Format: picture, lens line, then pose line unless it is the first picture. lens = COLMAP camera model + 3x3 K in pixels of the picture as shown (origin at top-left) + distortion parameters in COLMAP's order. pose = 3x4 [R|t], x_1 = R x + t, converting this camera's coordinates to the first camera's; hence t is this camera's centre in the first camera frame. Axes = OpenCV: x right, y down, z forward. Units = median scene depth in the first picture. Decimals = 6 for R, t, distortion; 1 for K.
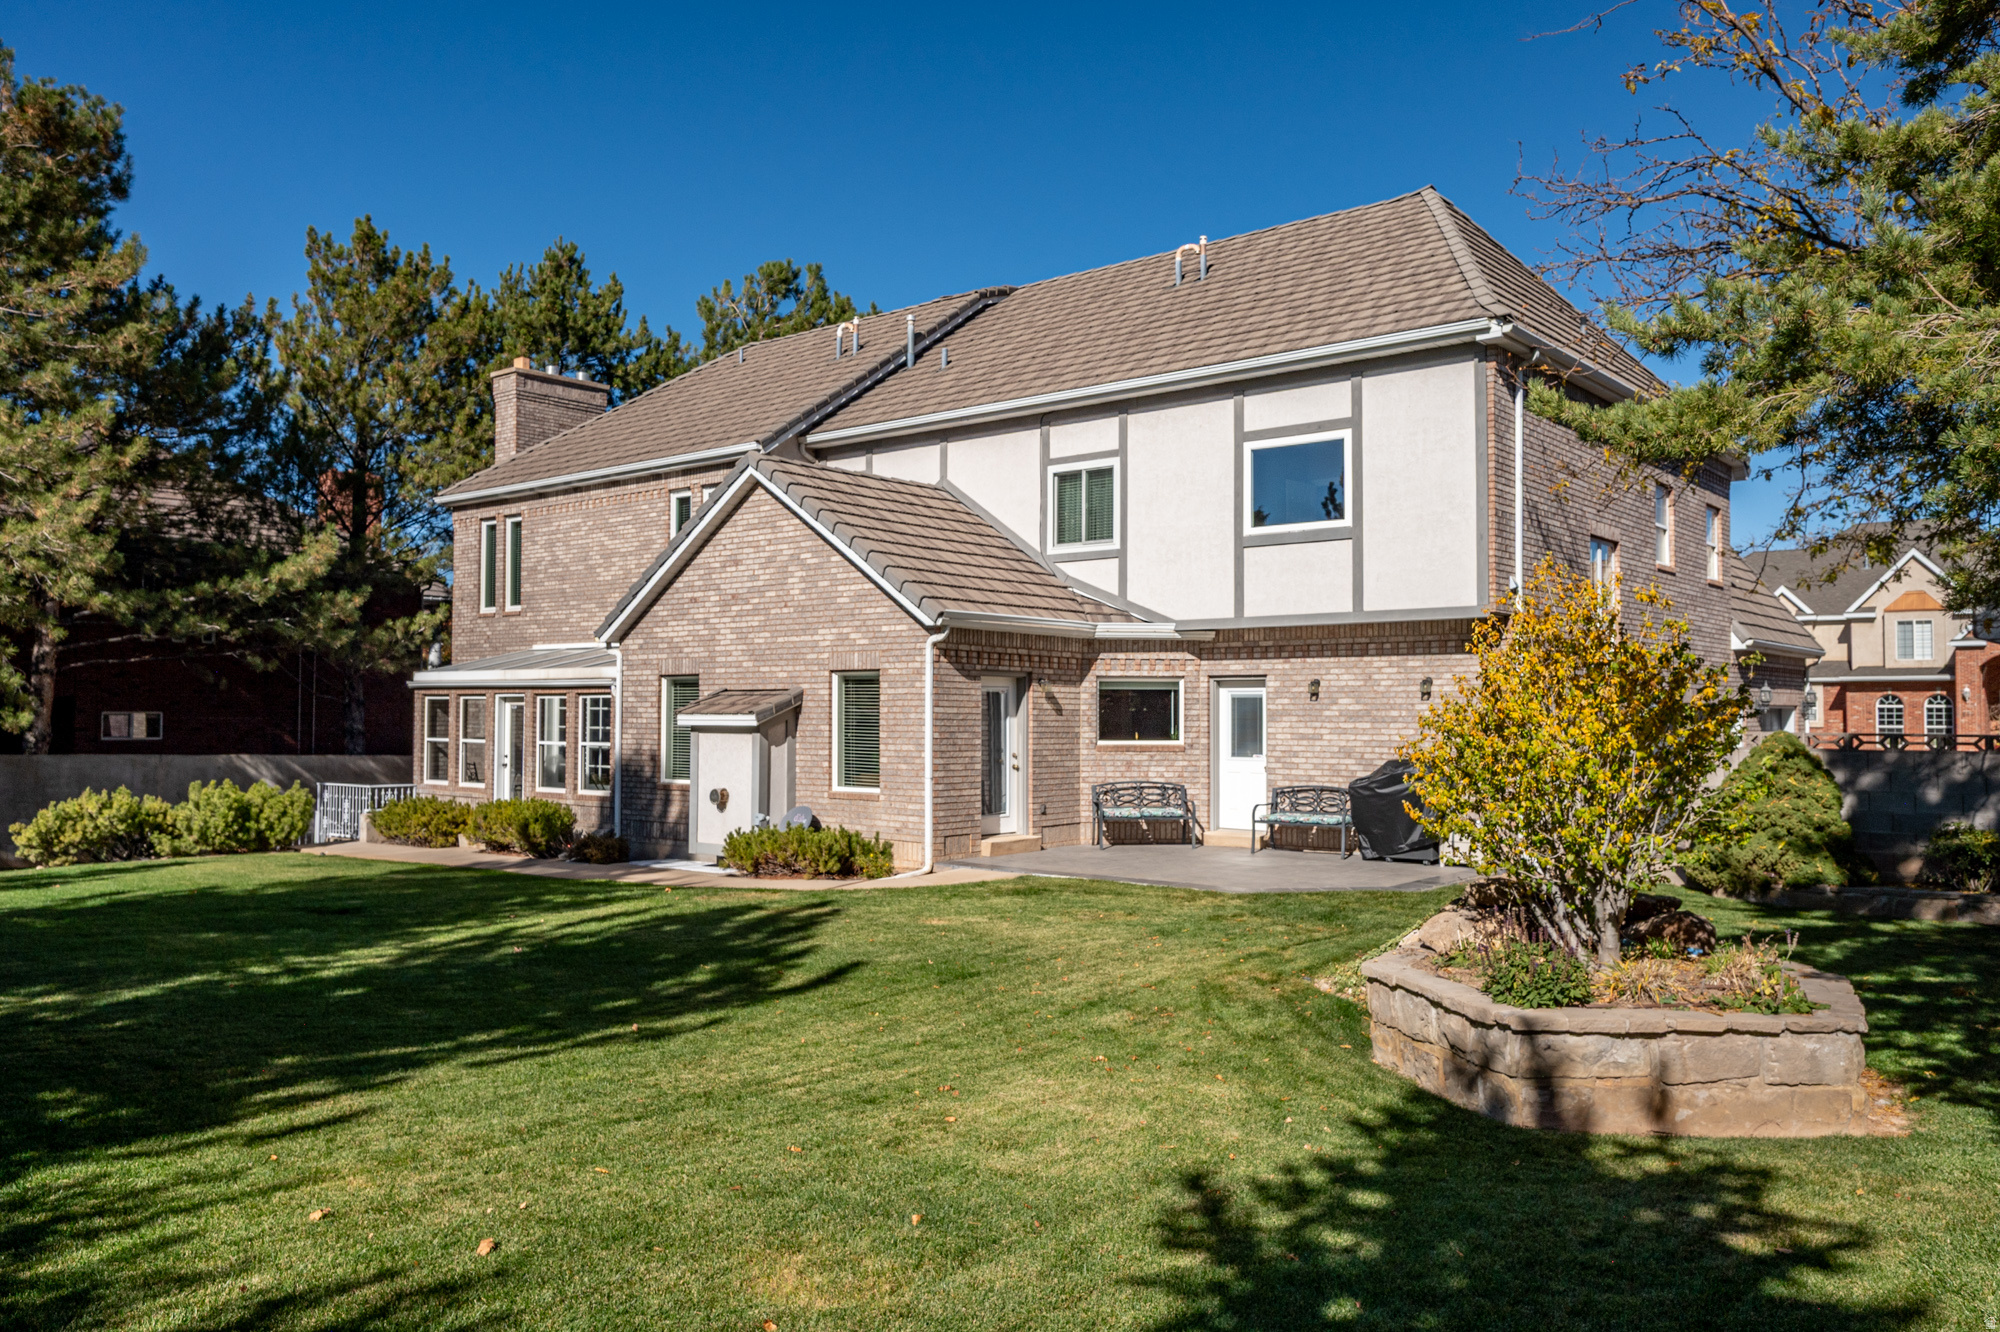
lens RADIAL K [[1405.8, 0, 1000.0], [0, 1405.8, 666.0], [0, 0, 1]] dist [-0.000478, 0.001168]
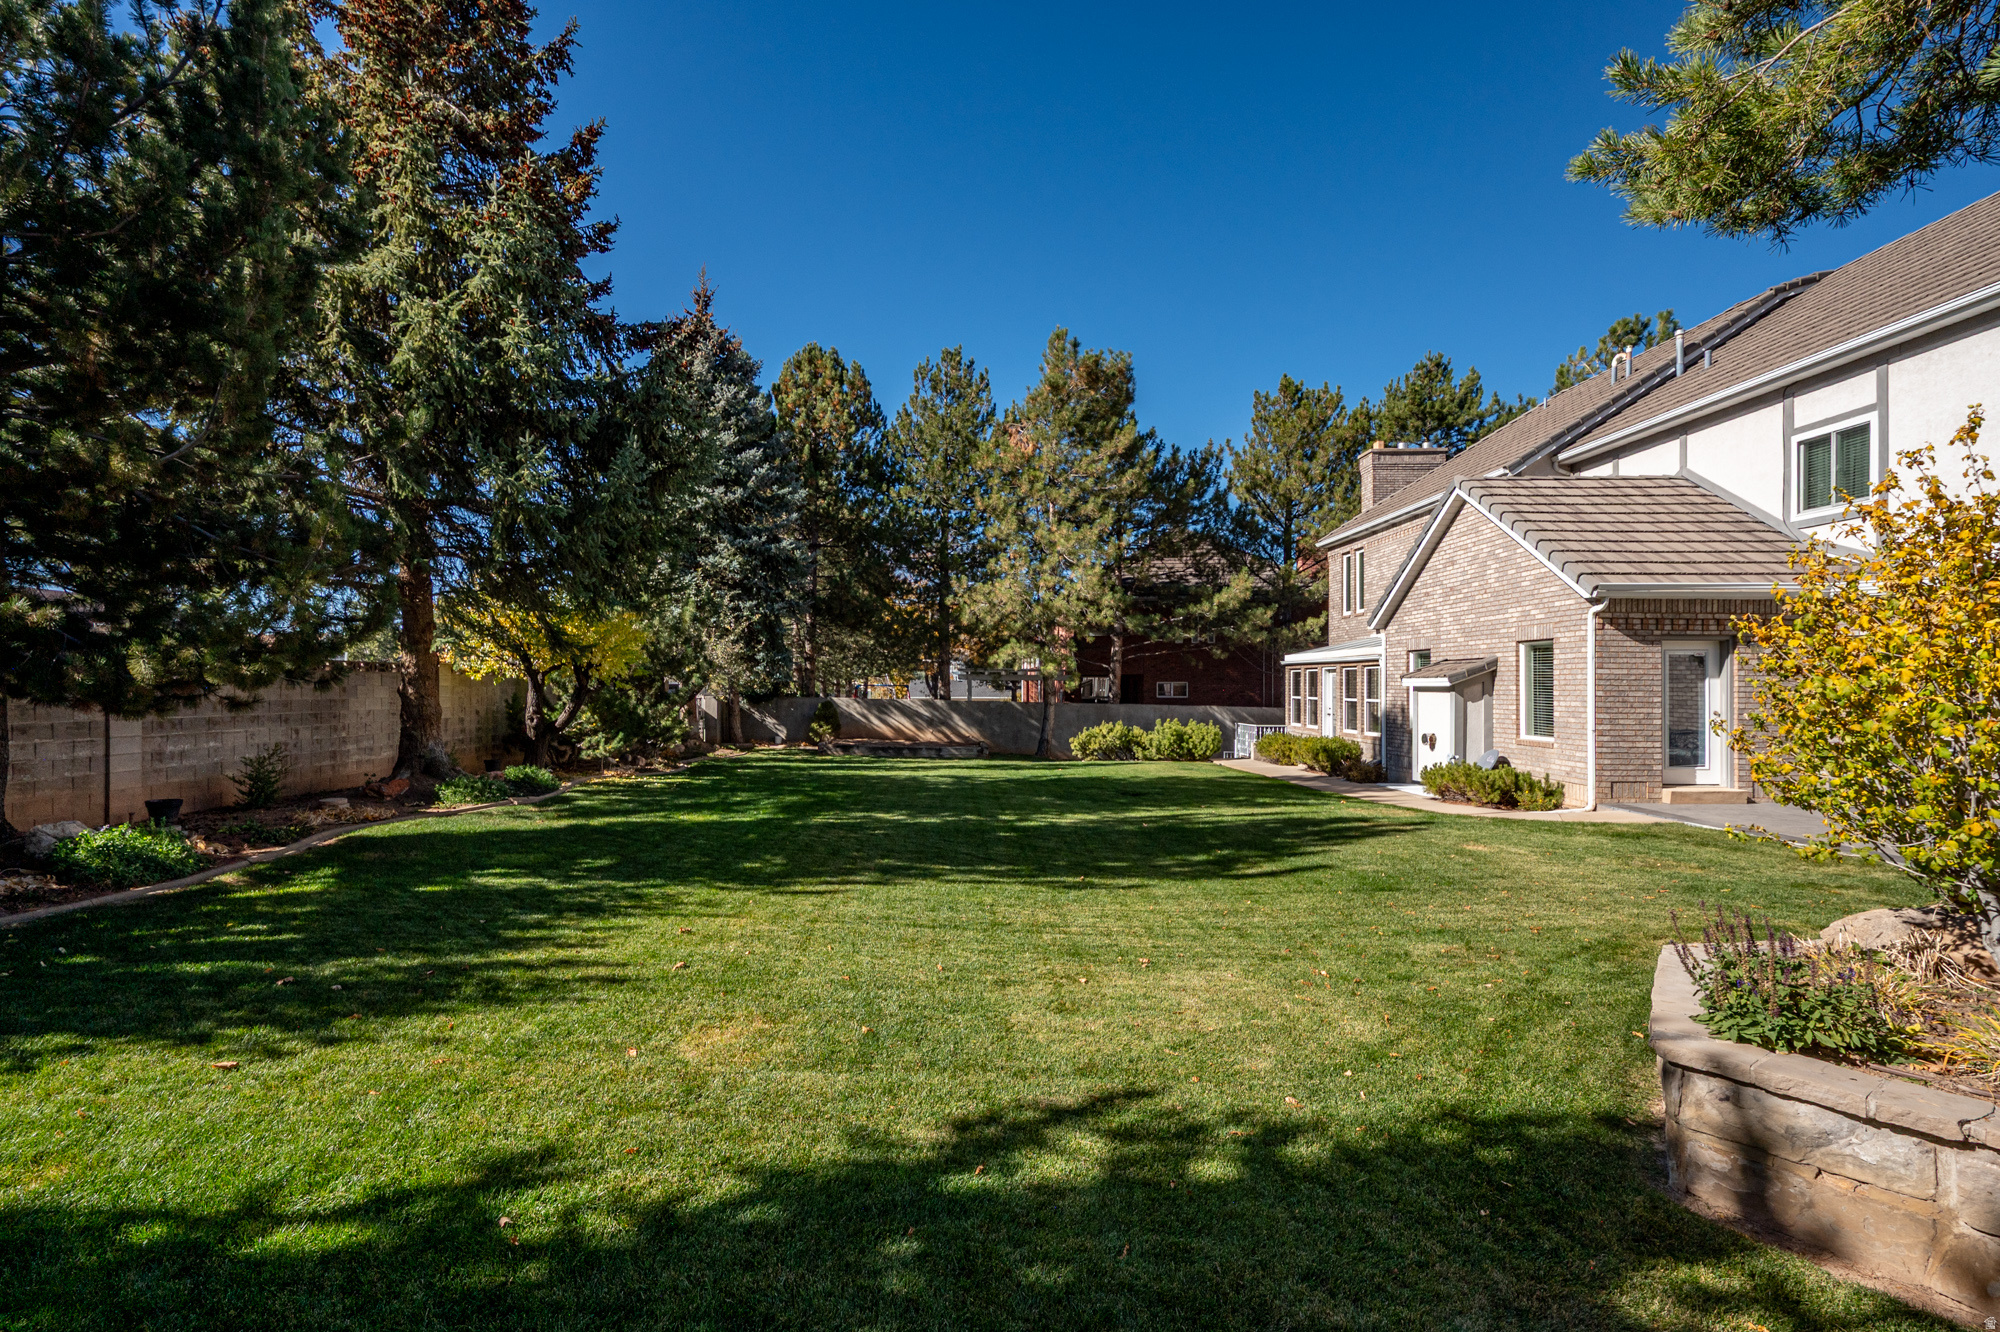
lens RADIAL K [[872.2, 0, 990.9], [0, 872.2, 681.4], [0, 0, 1]] dist [0.000709, -0.000189]
pose [[0.640476, -0.007208, -0.767945, 0.158933], [0.028383, 0.999495, 0.014291, 0.013174], [0.767454, -0.030950, 0.640357, 0.139170]]
